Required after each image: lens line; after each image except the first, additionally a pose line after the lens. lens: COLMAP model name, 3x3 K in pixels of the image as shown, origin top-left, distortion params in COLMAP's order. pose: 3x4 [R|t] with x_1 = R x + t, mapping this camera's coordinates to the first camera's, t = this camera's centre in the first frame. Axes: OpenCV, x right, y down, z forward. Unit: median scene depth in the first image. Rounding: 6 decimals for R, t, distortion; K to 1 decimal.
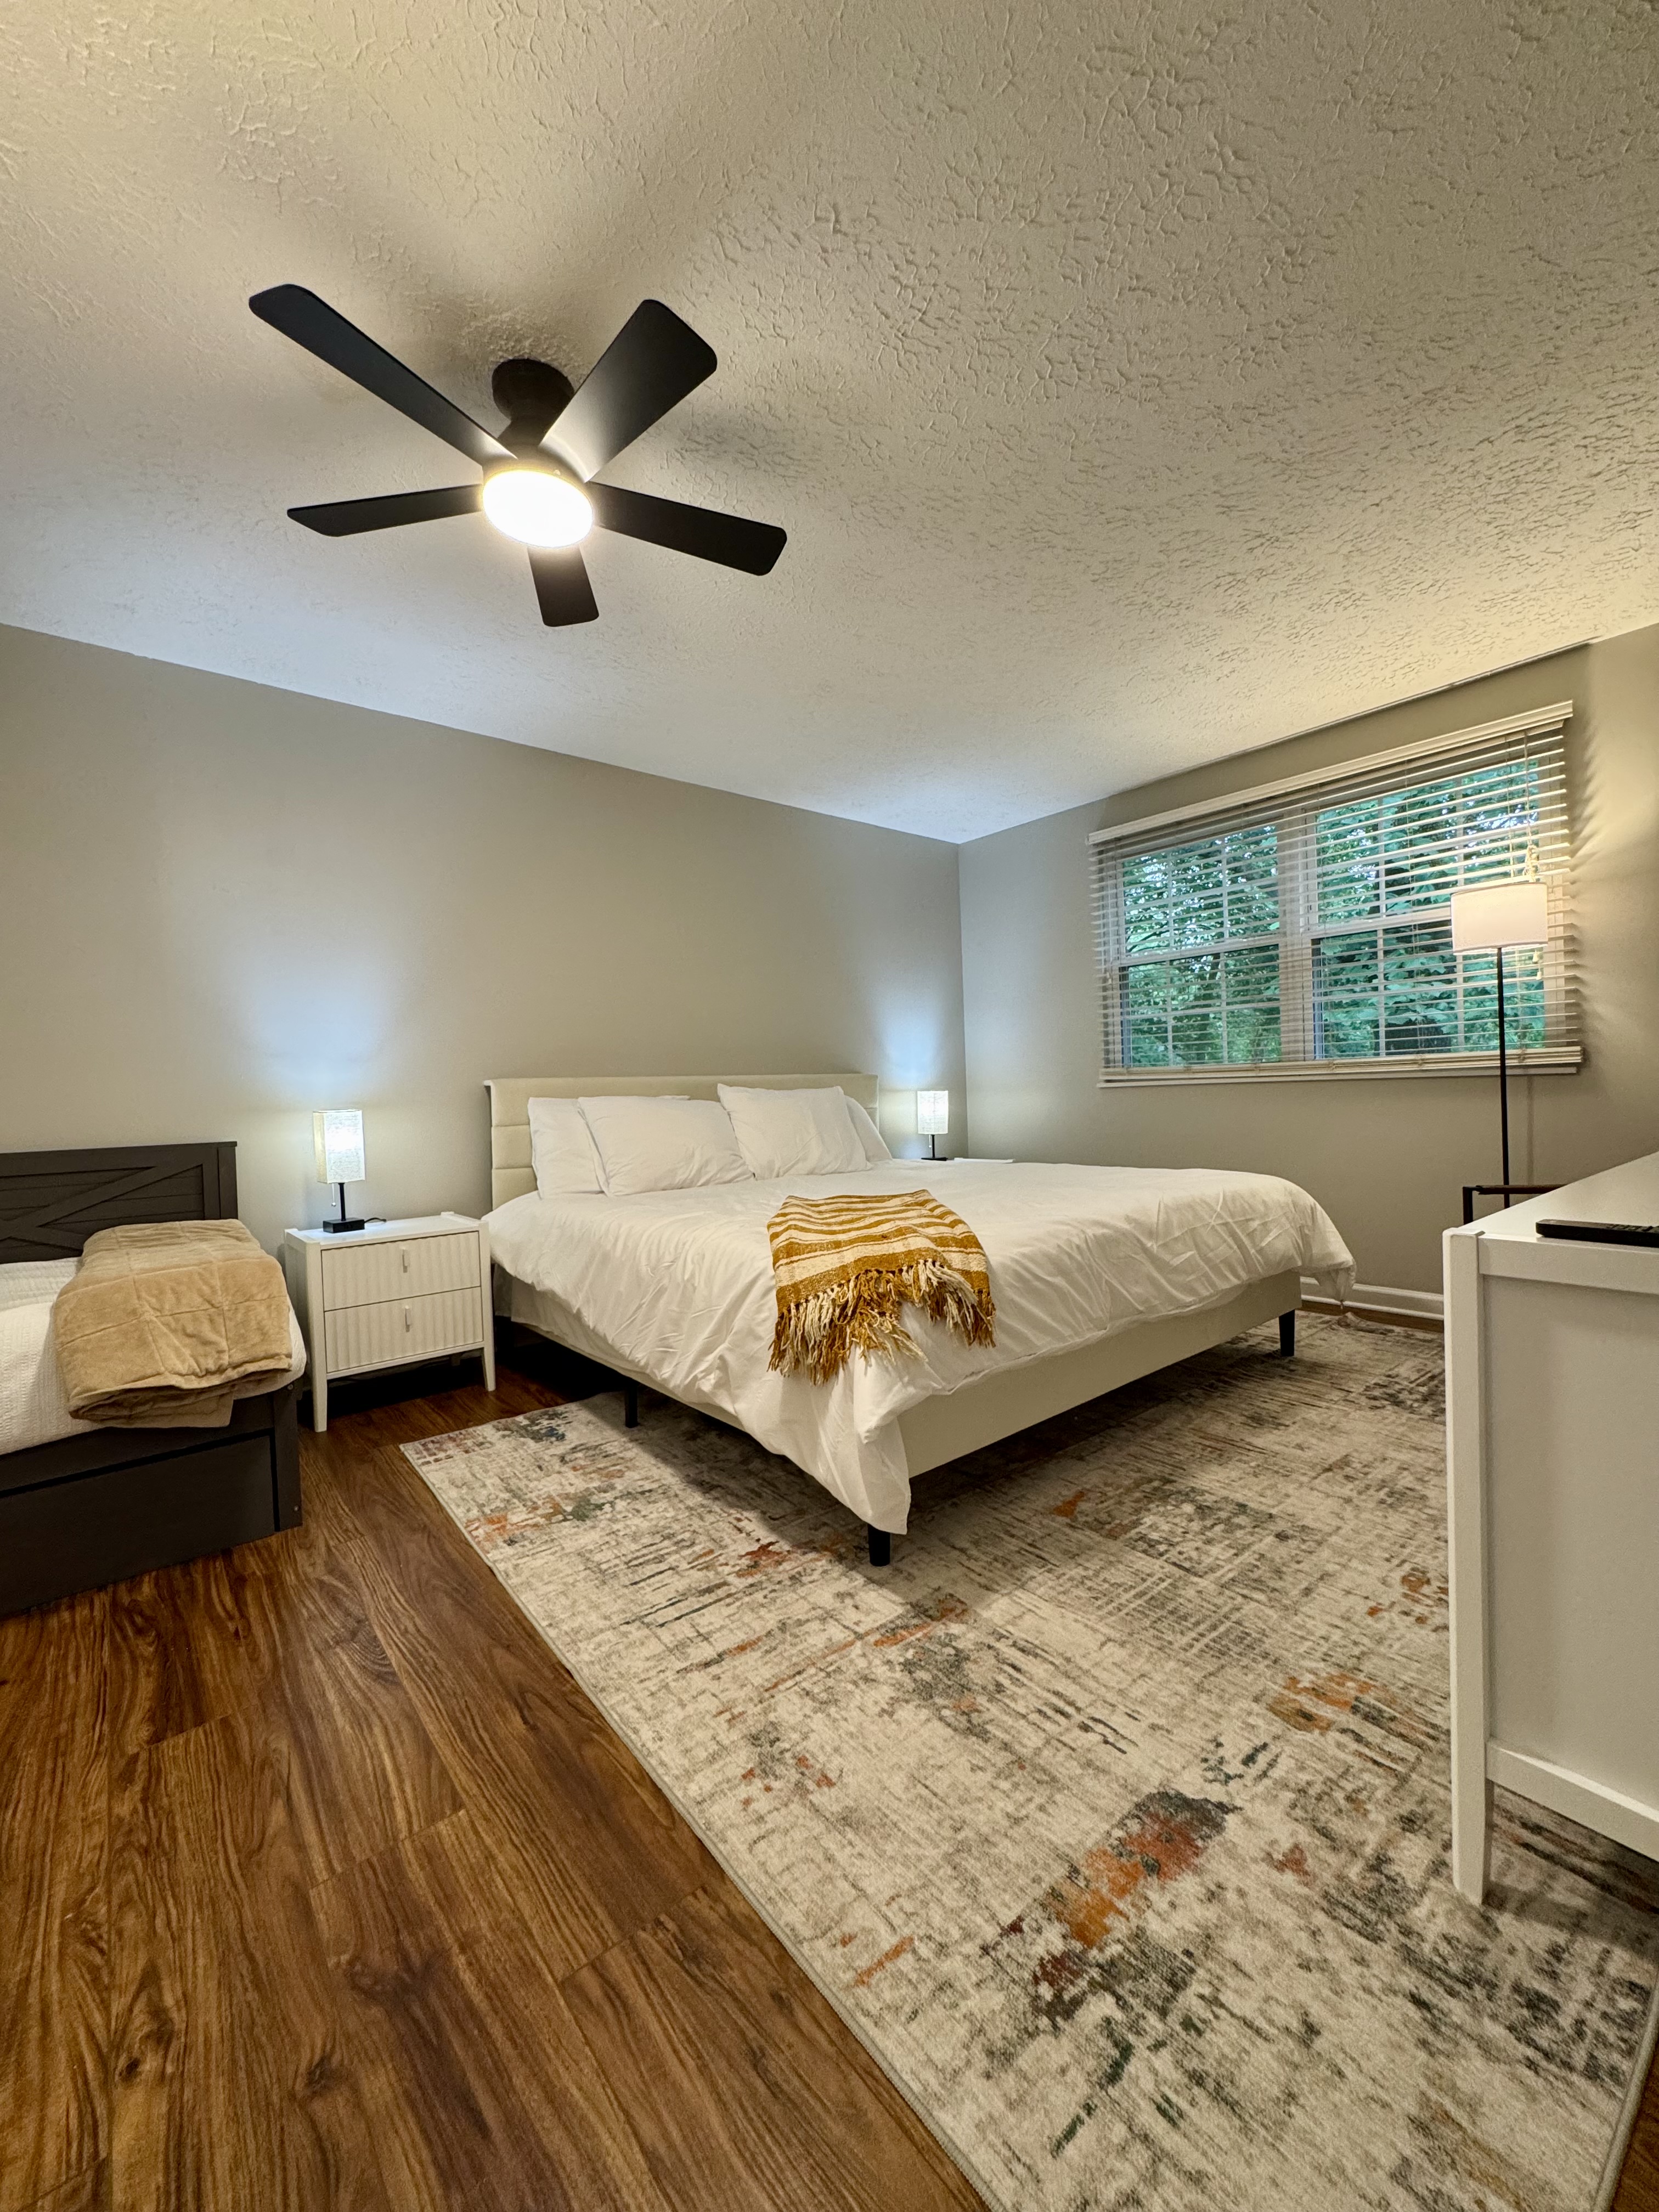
lens RADIAL K [[881.5, 0, 825.0], [0, 881.5, 1104.8], [0, 0, 1]] dist [-0.003267, 0.000379]
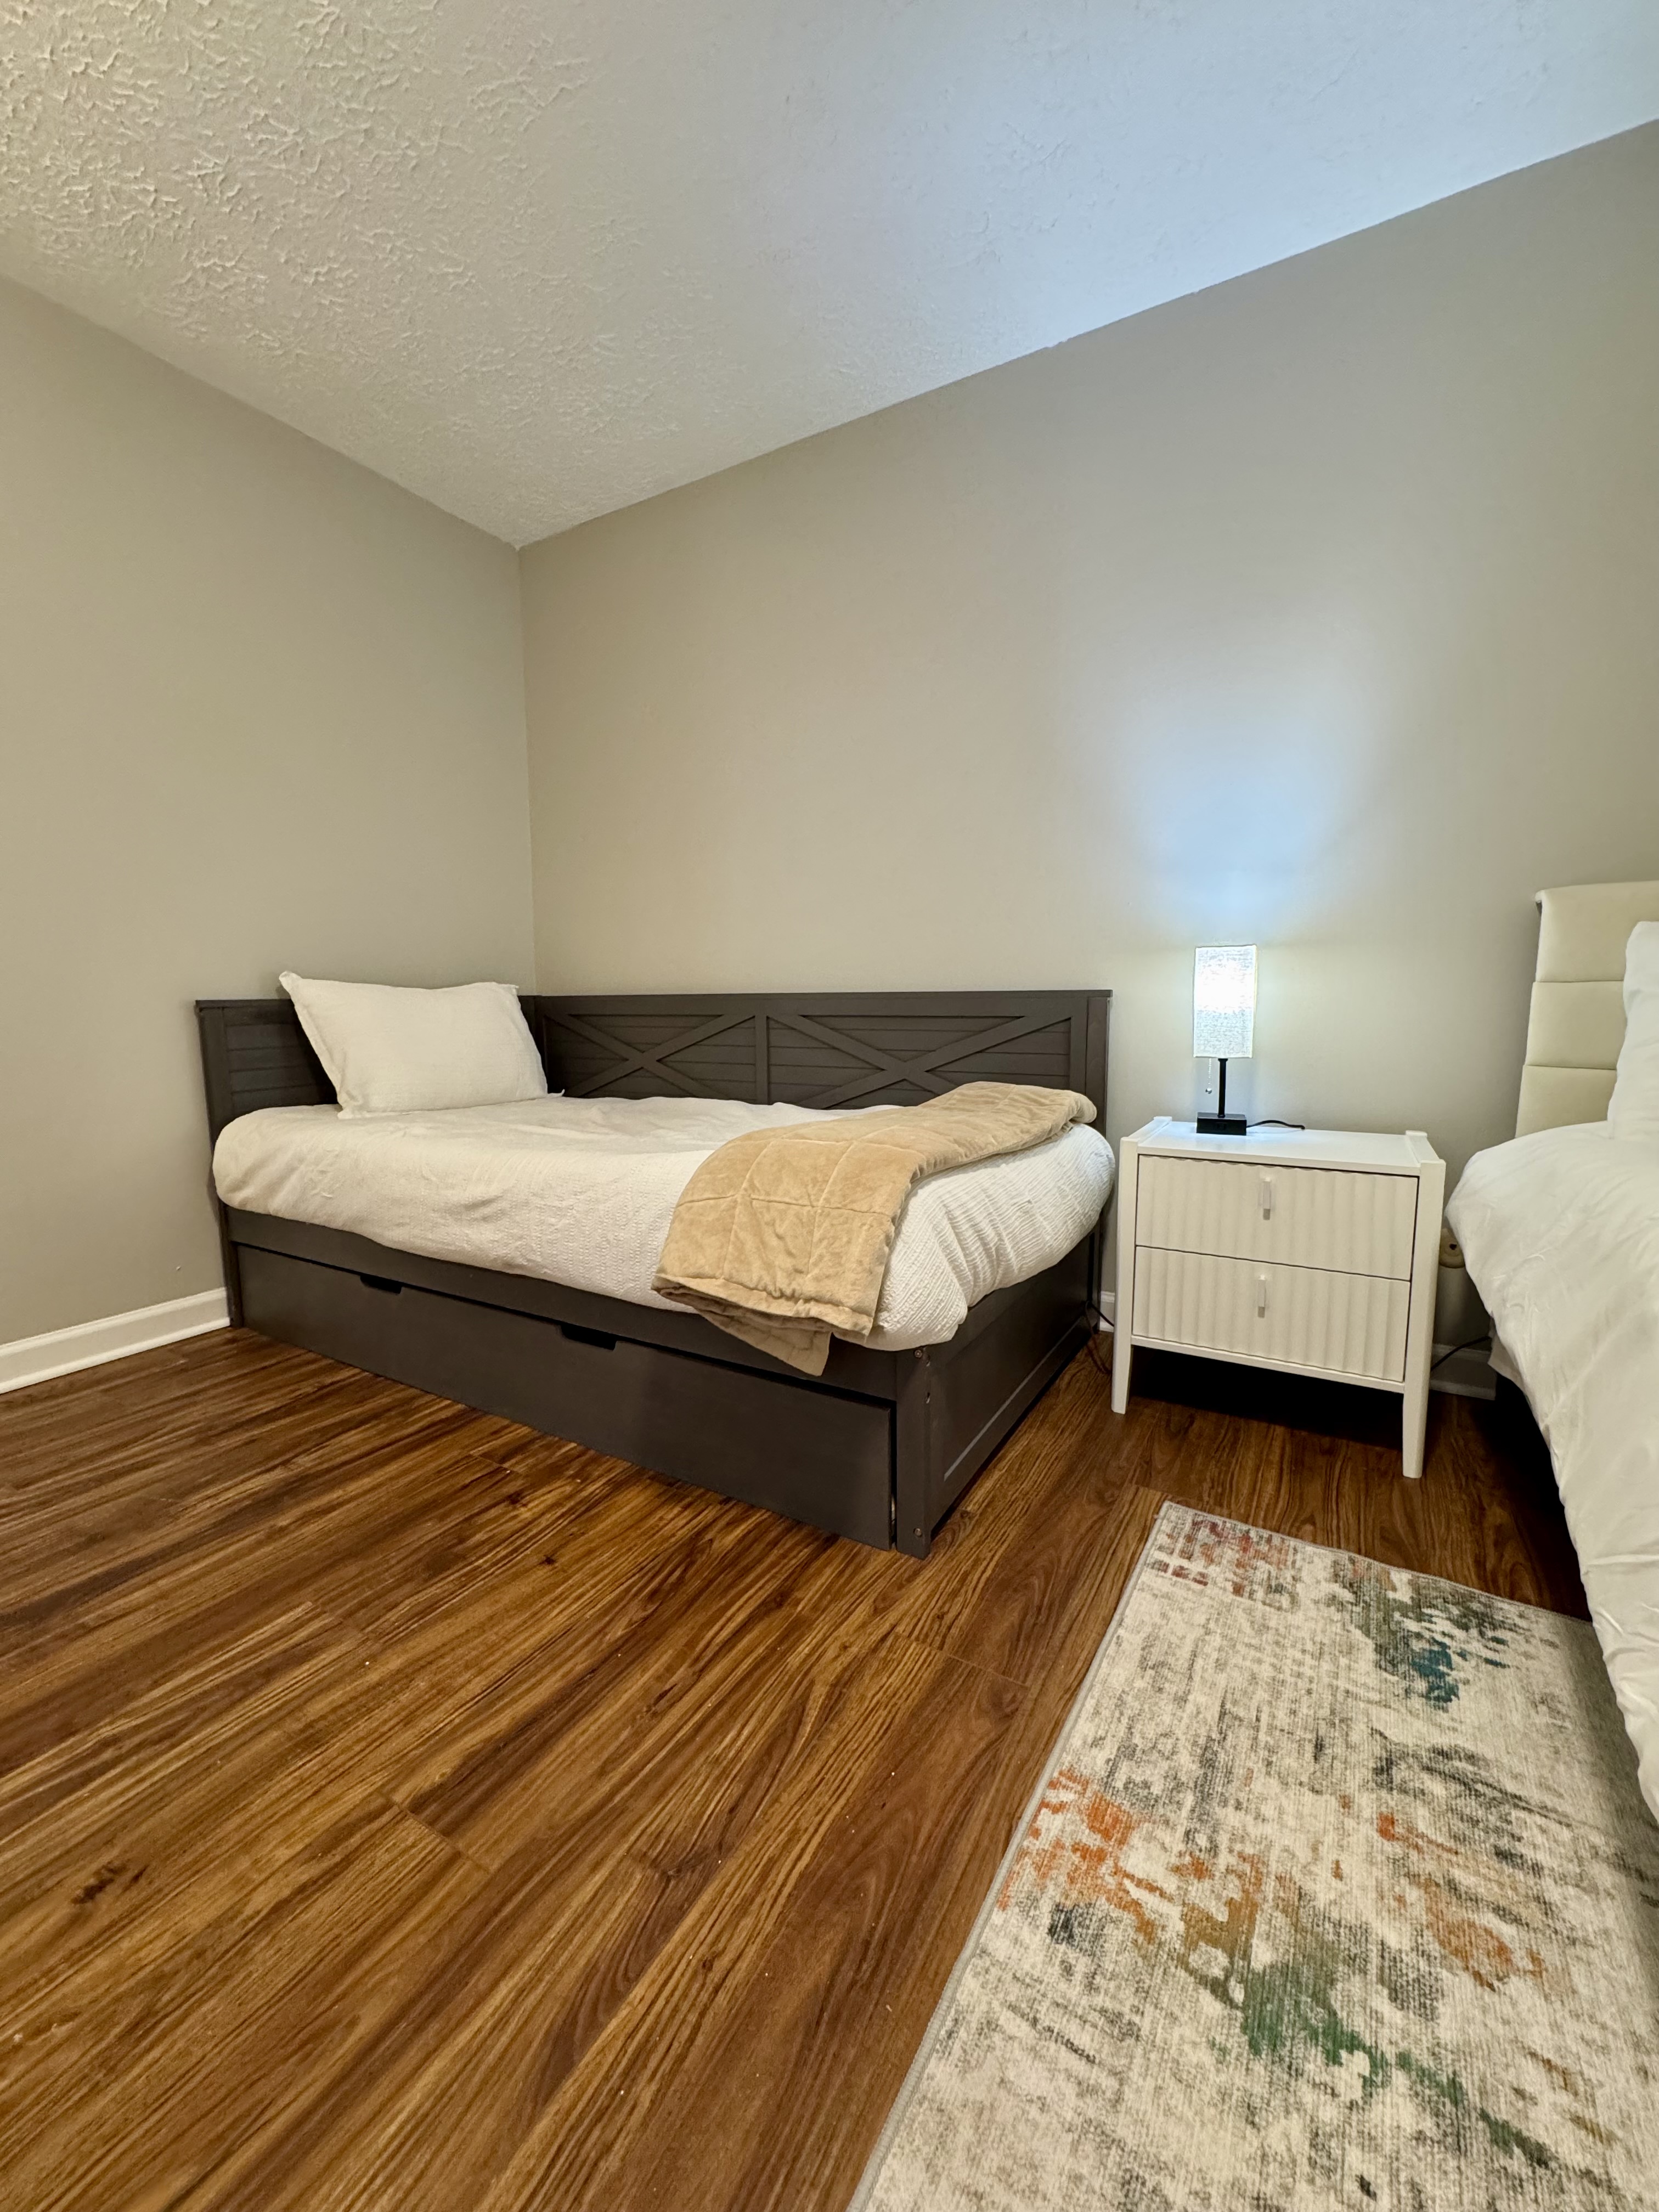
lens RADIAL K [[881.5, 0, 828.0], [0, 881.5, 1106.2], [0, 0, 1]] dist [-0.003267, 0.000379]
pose [[0.345760, 0.144904, -0.927067, -0.051711], [-0.022229, 0.988992, 0.146293, 0.042368], [0.938060, -0.029975, 0.345175, 0.614100]]
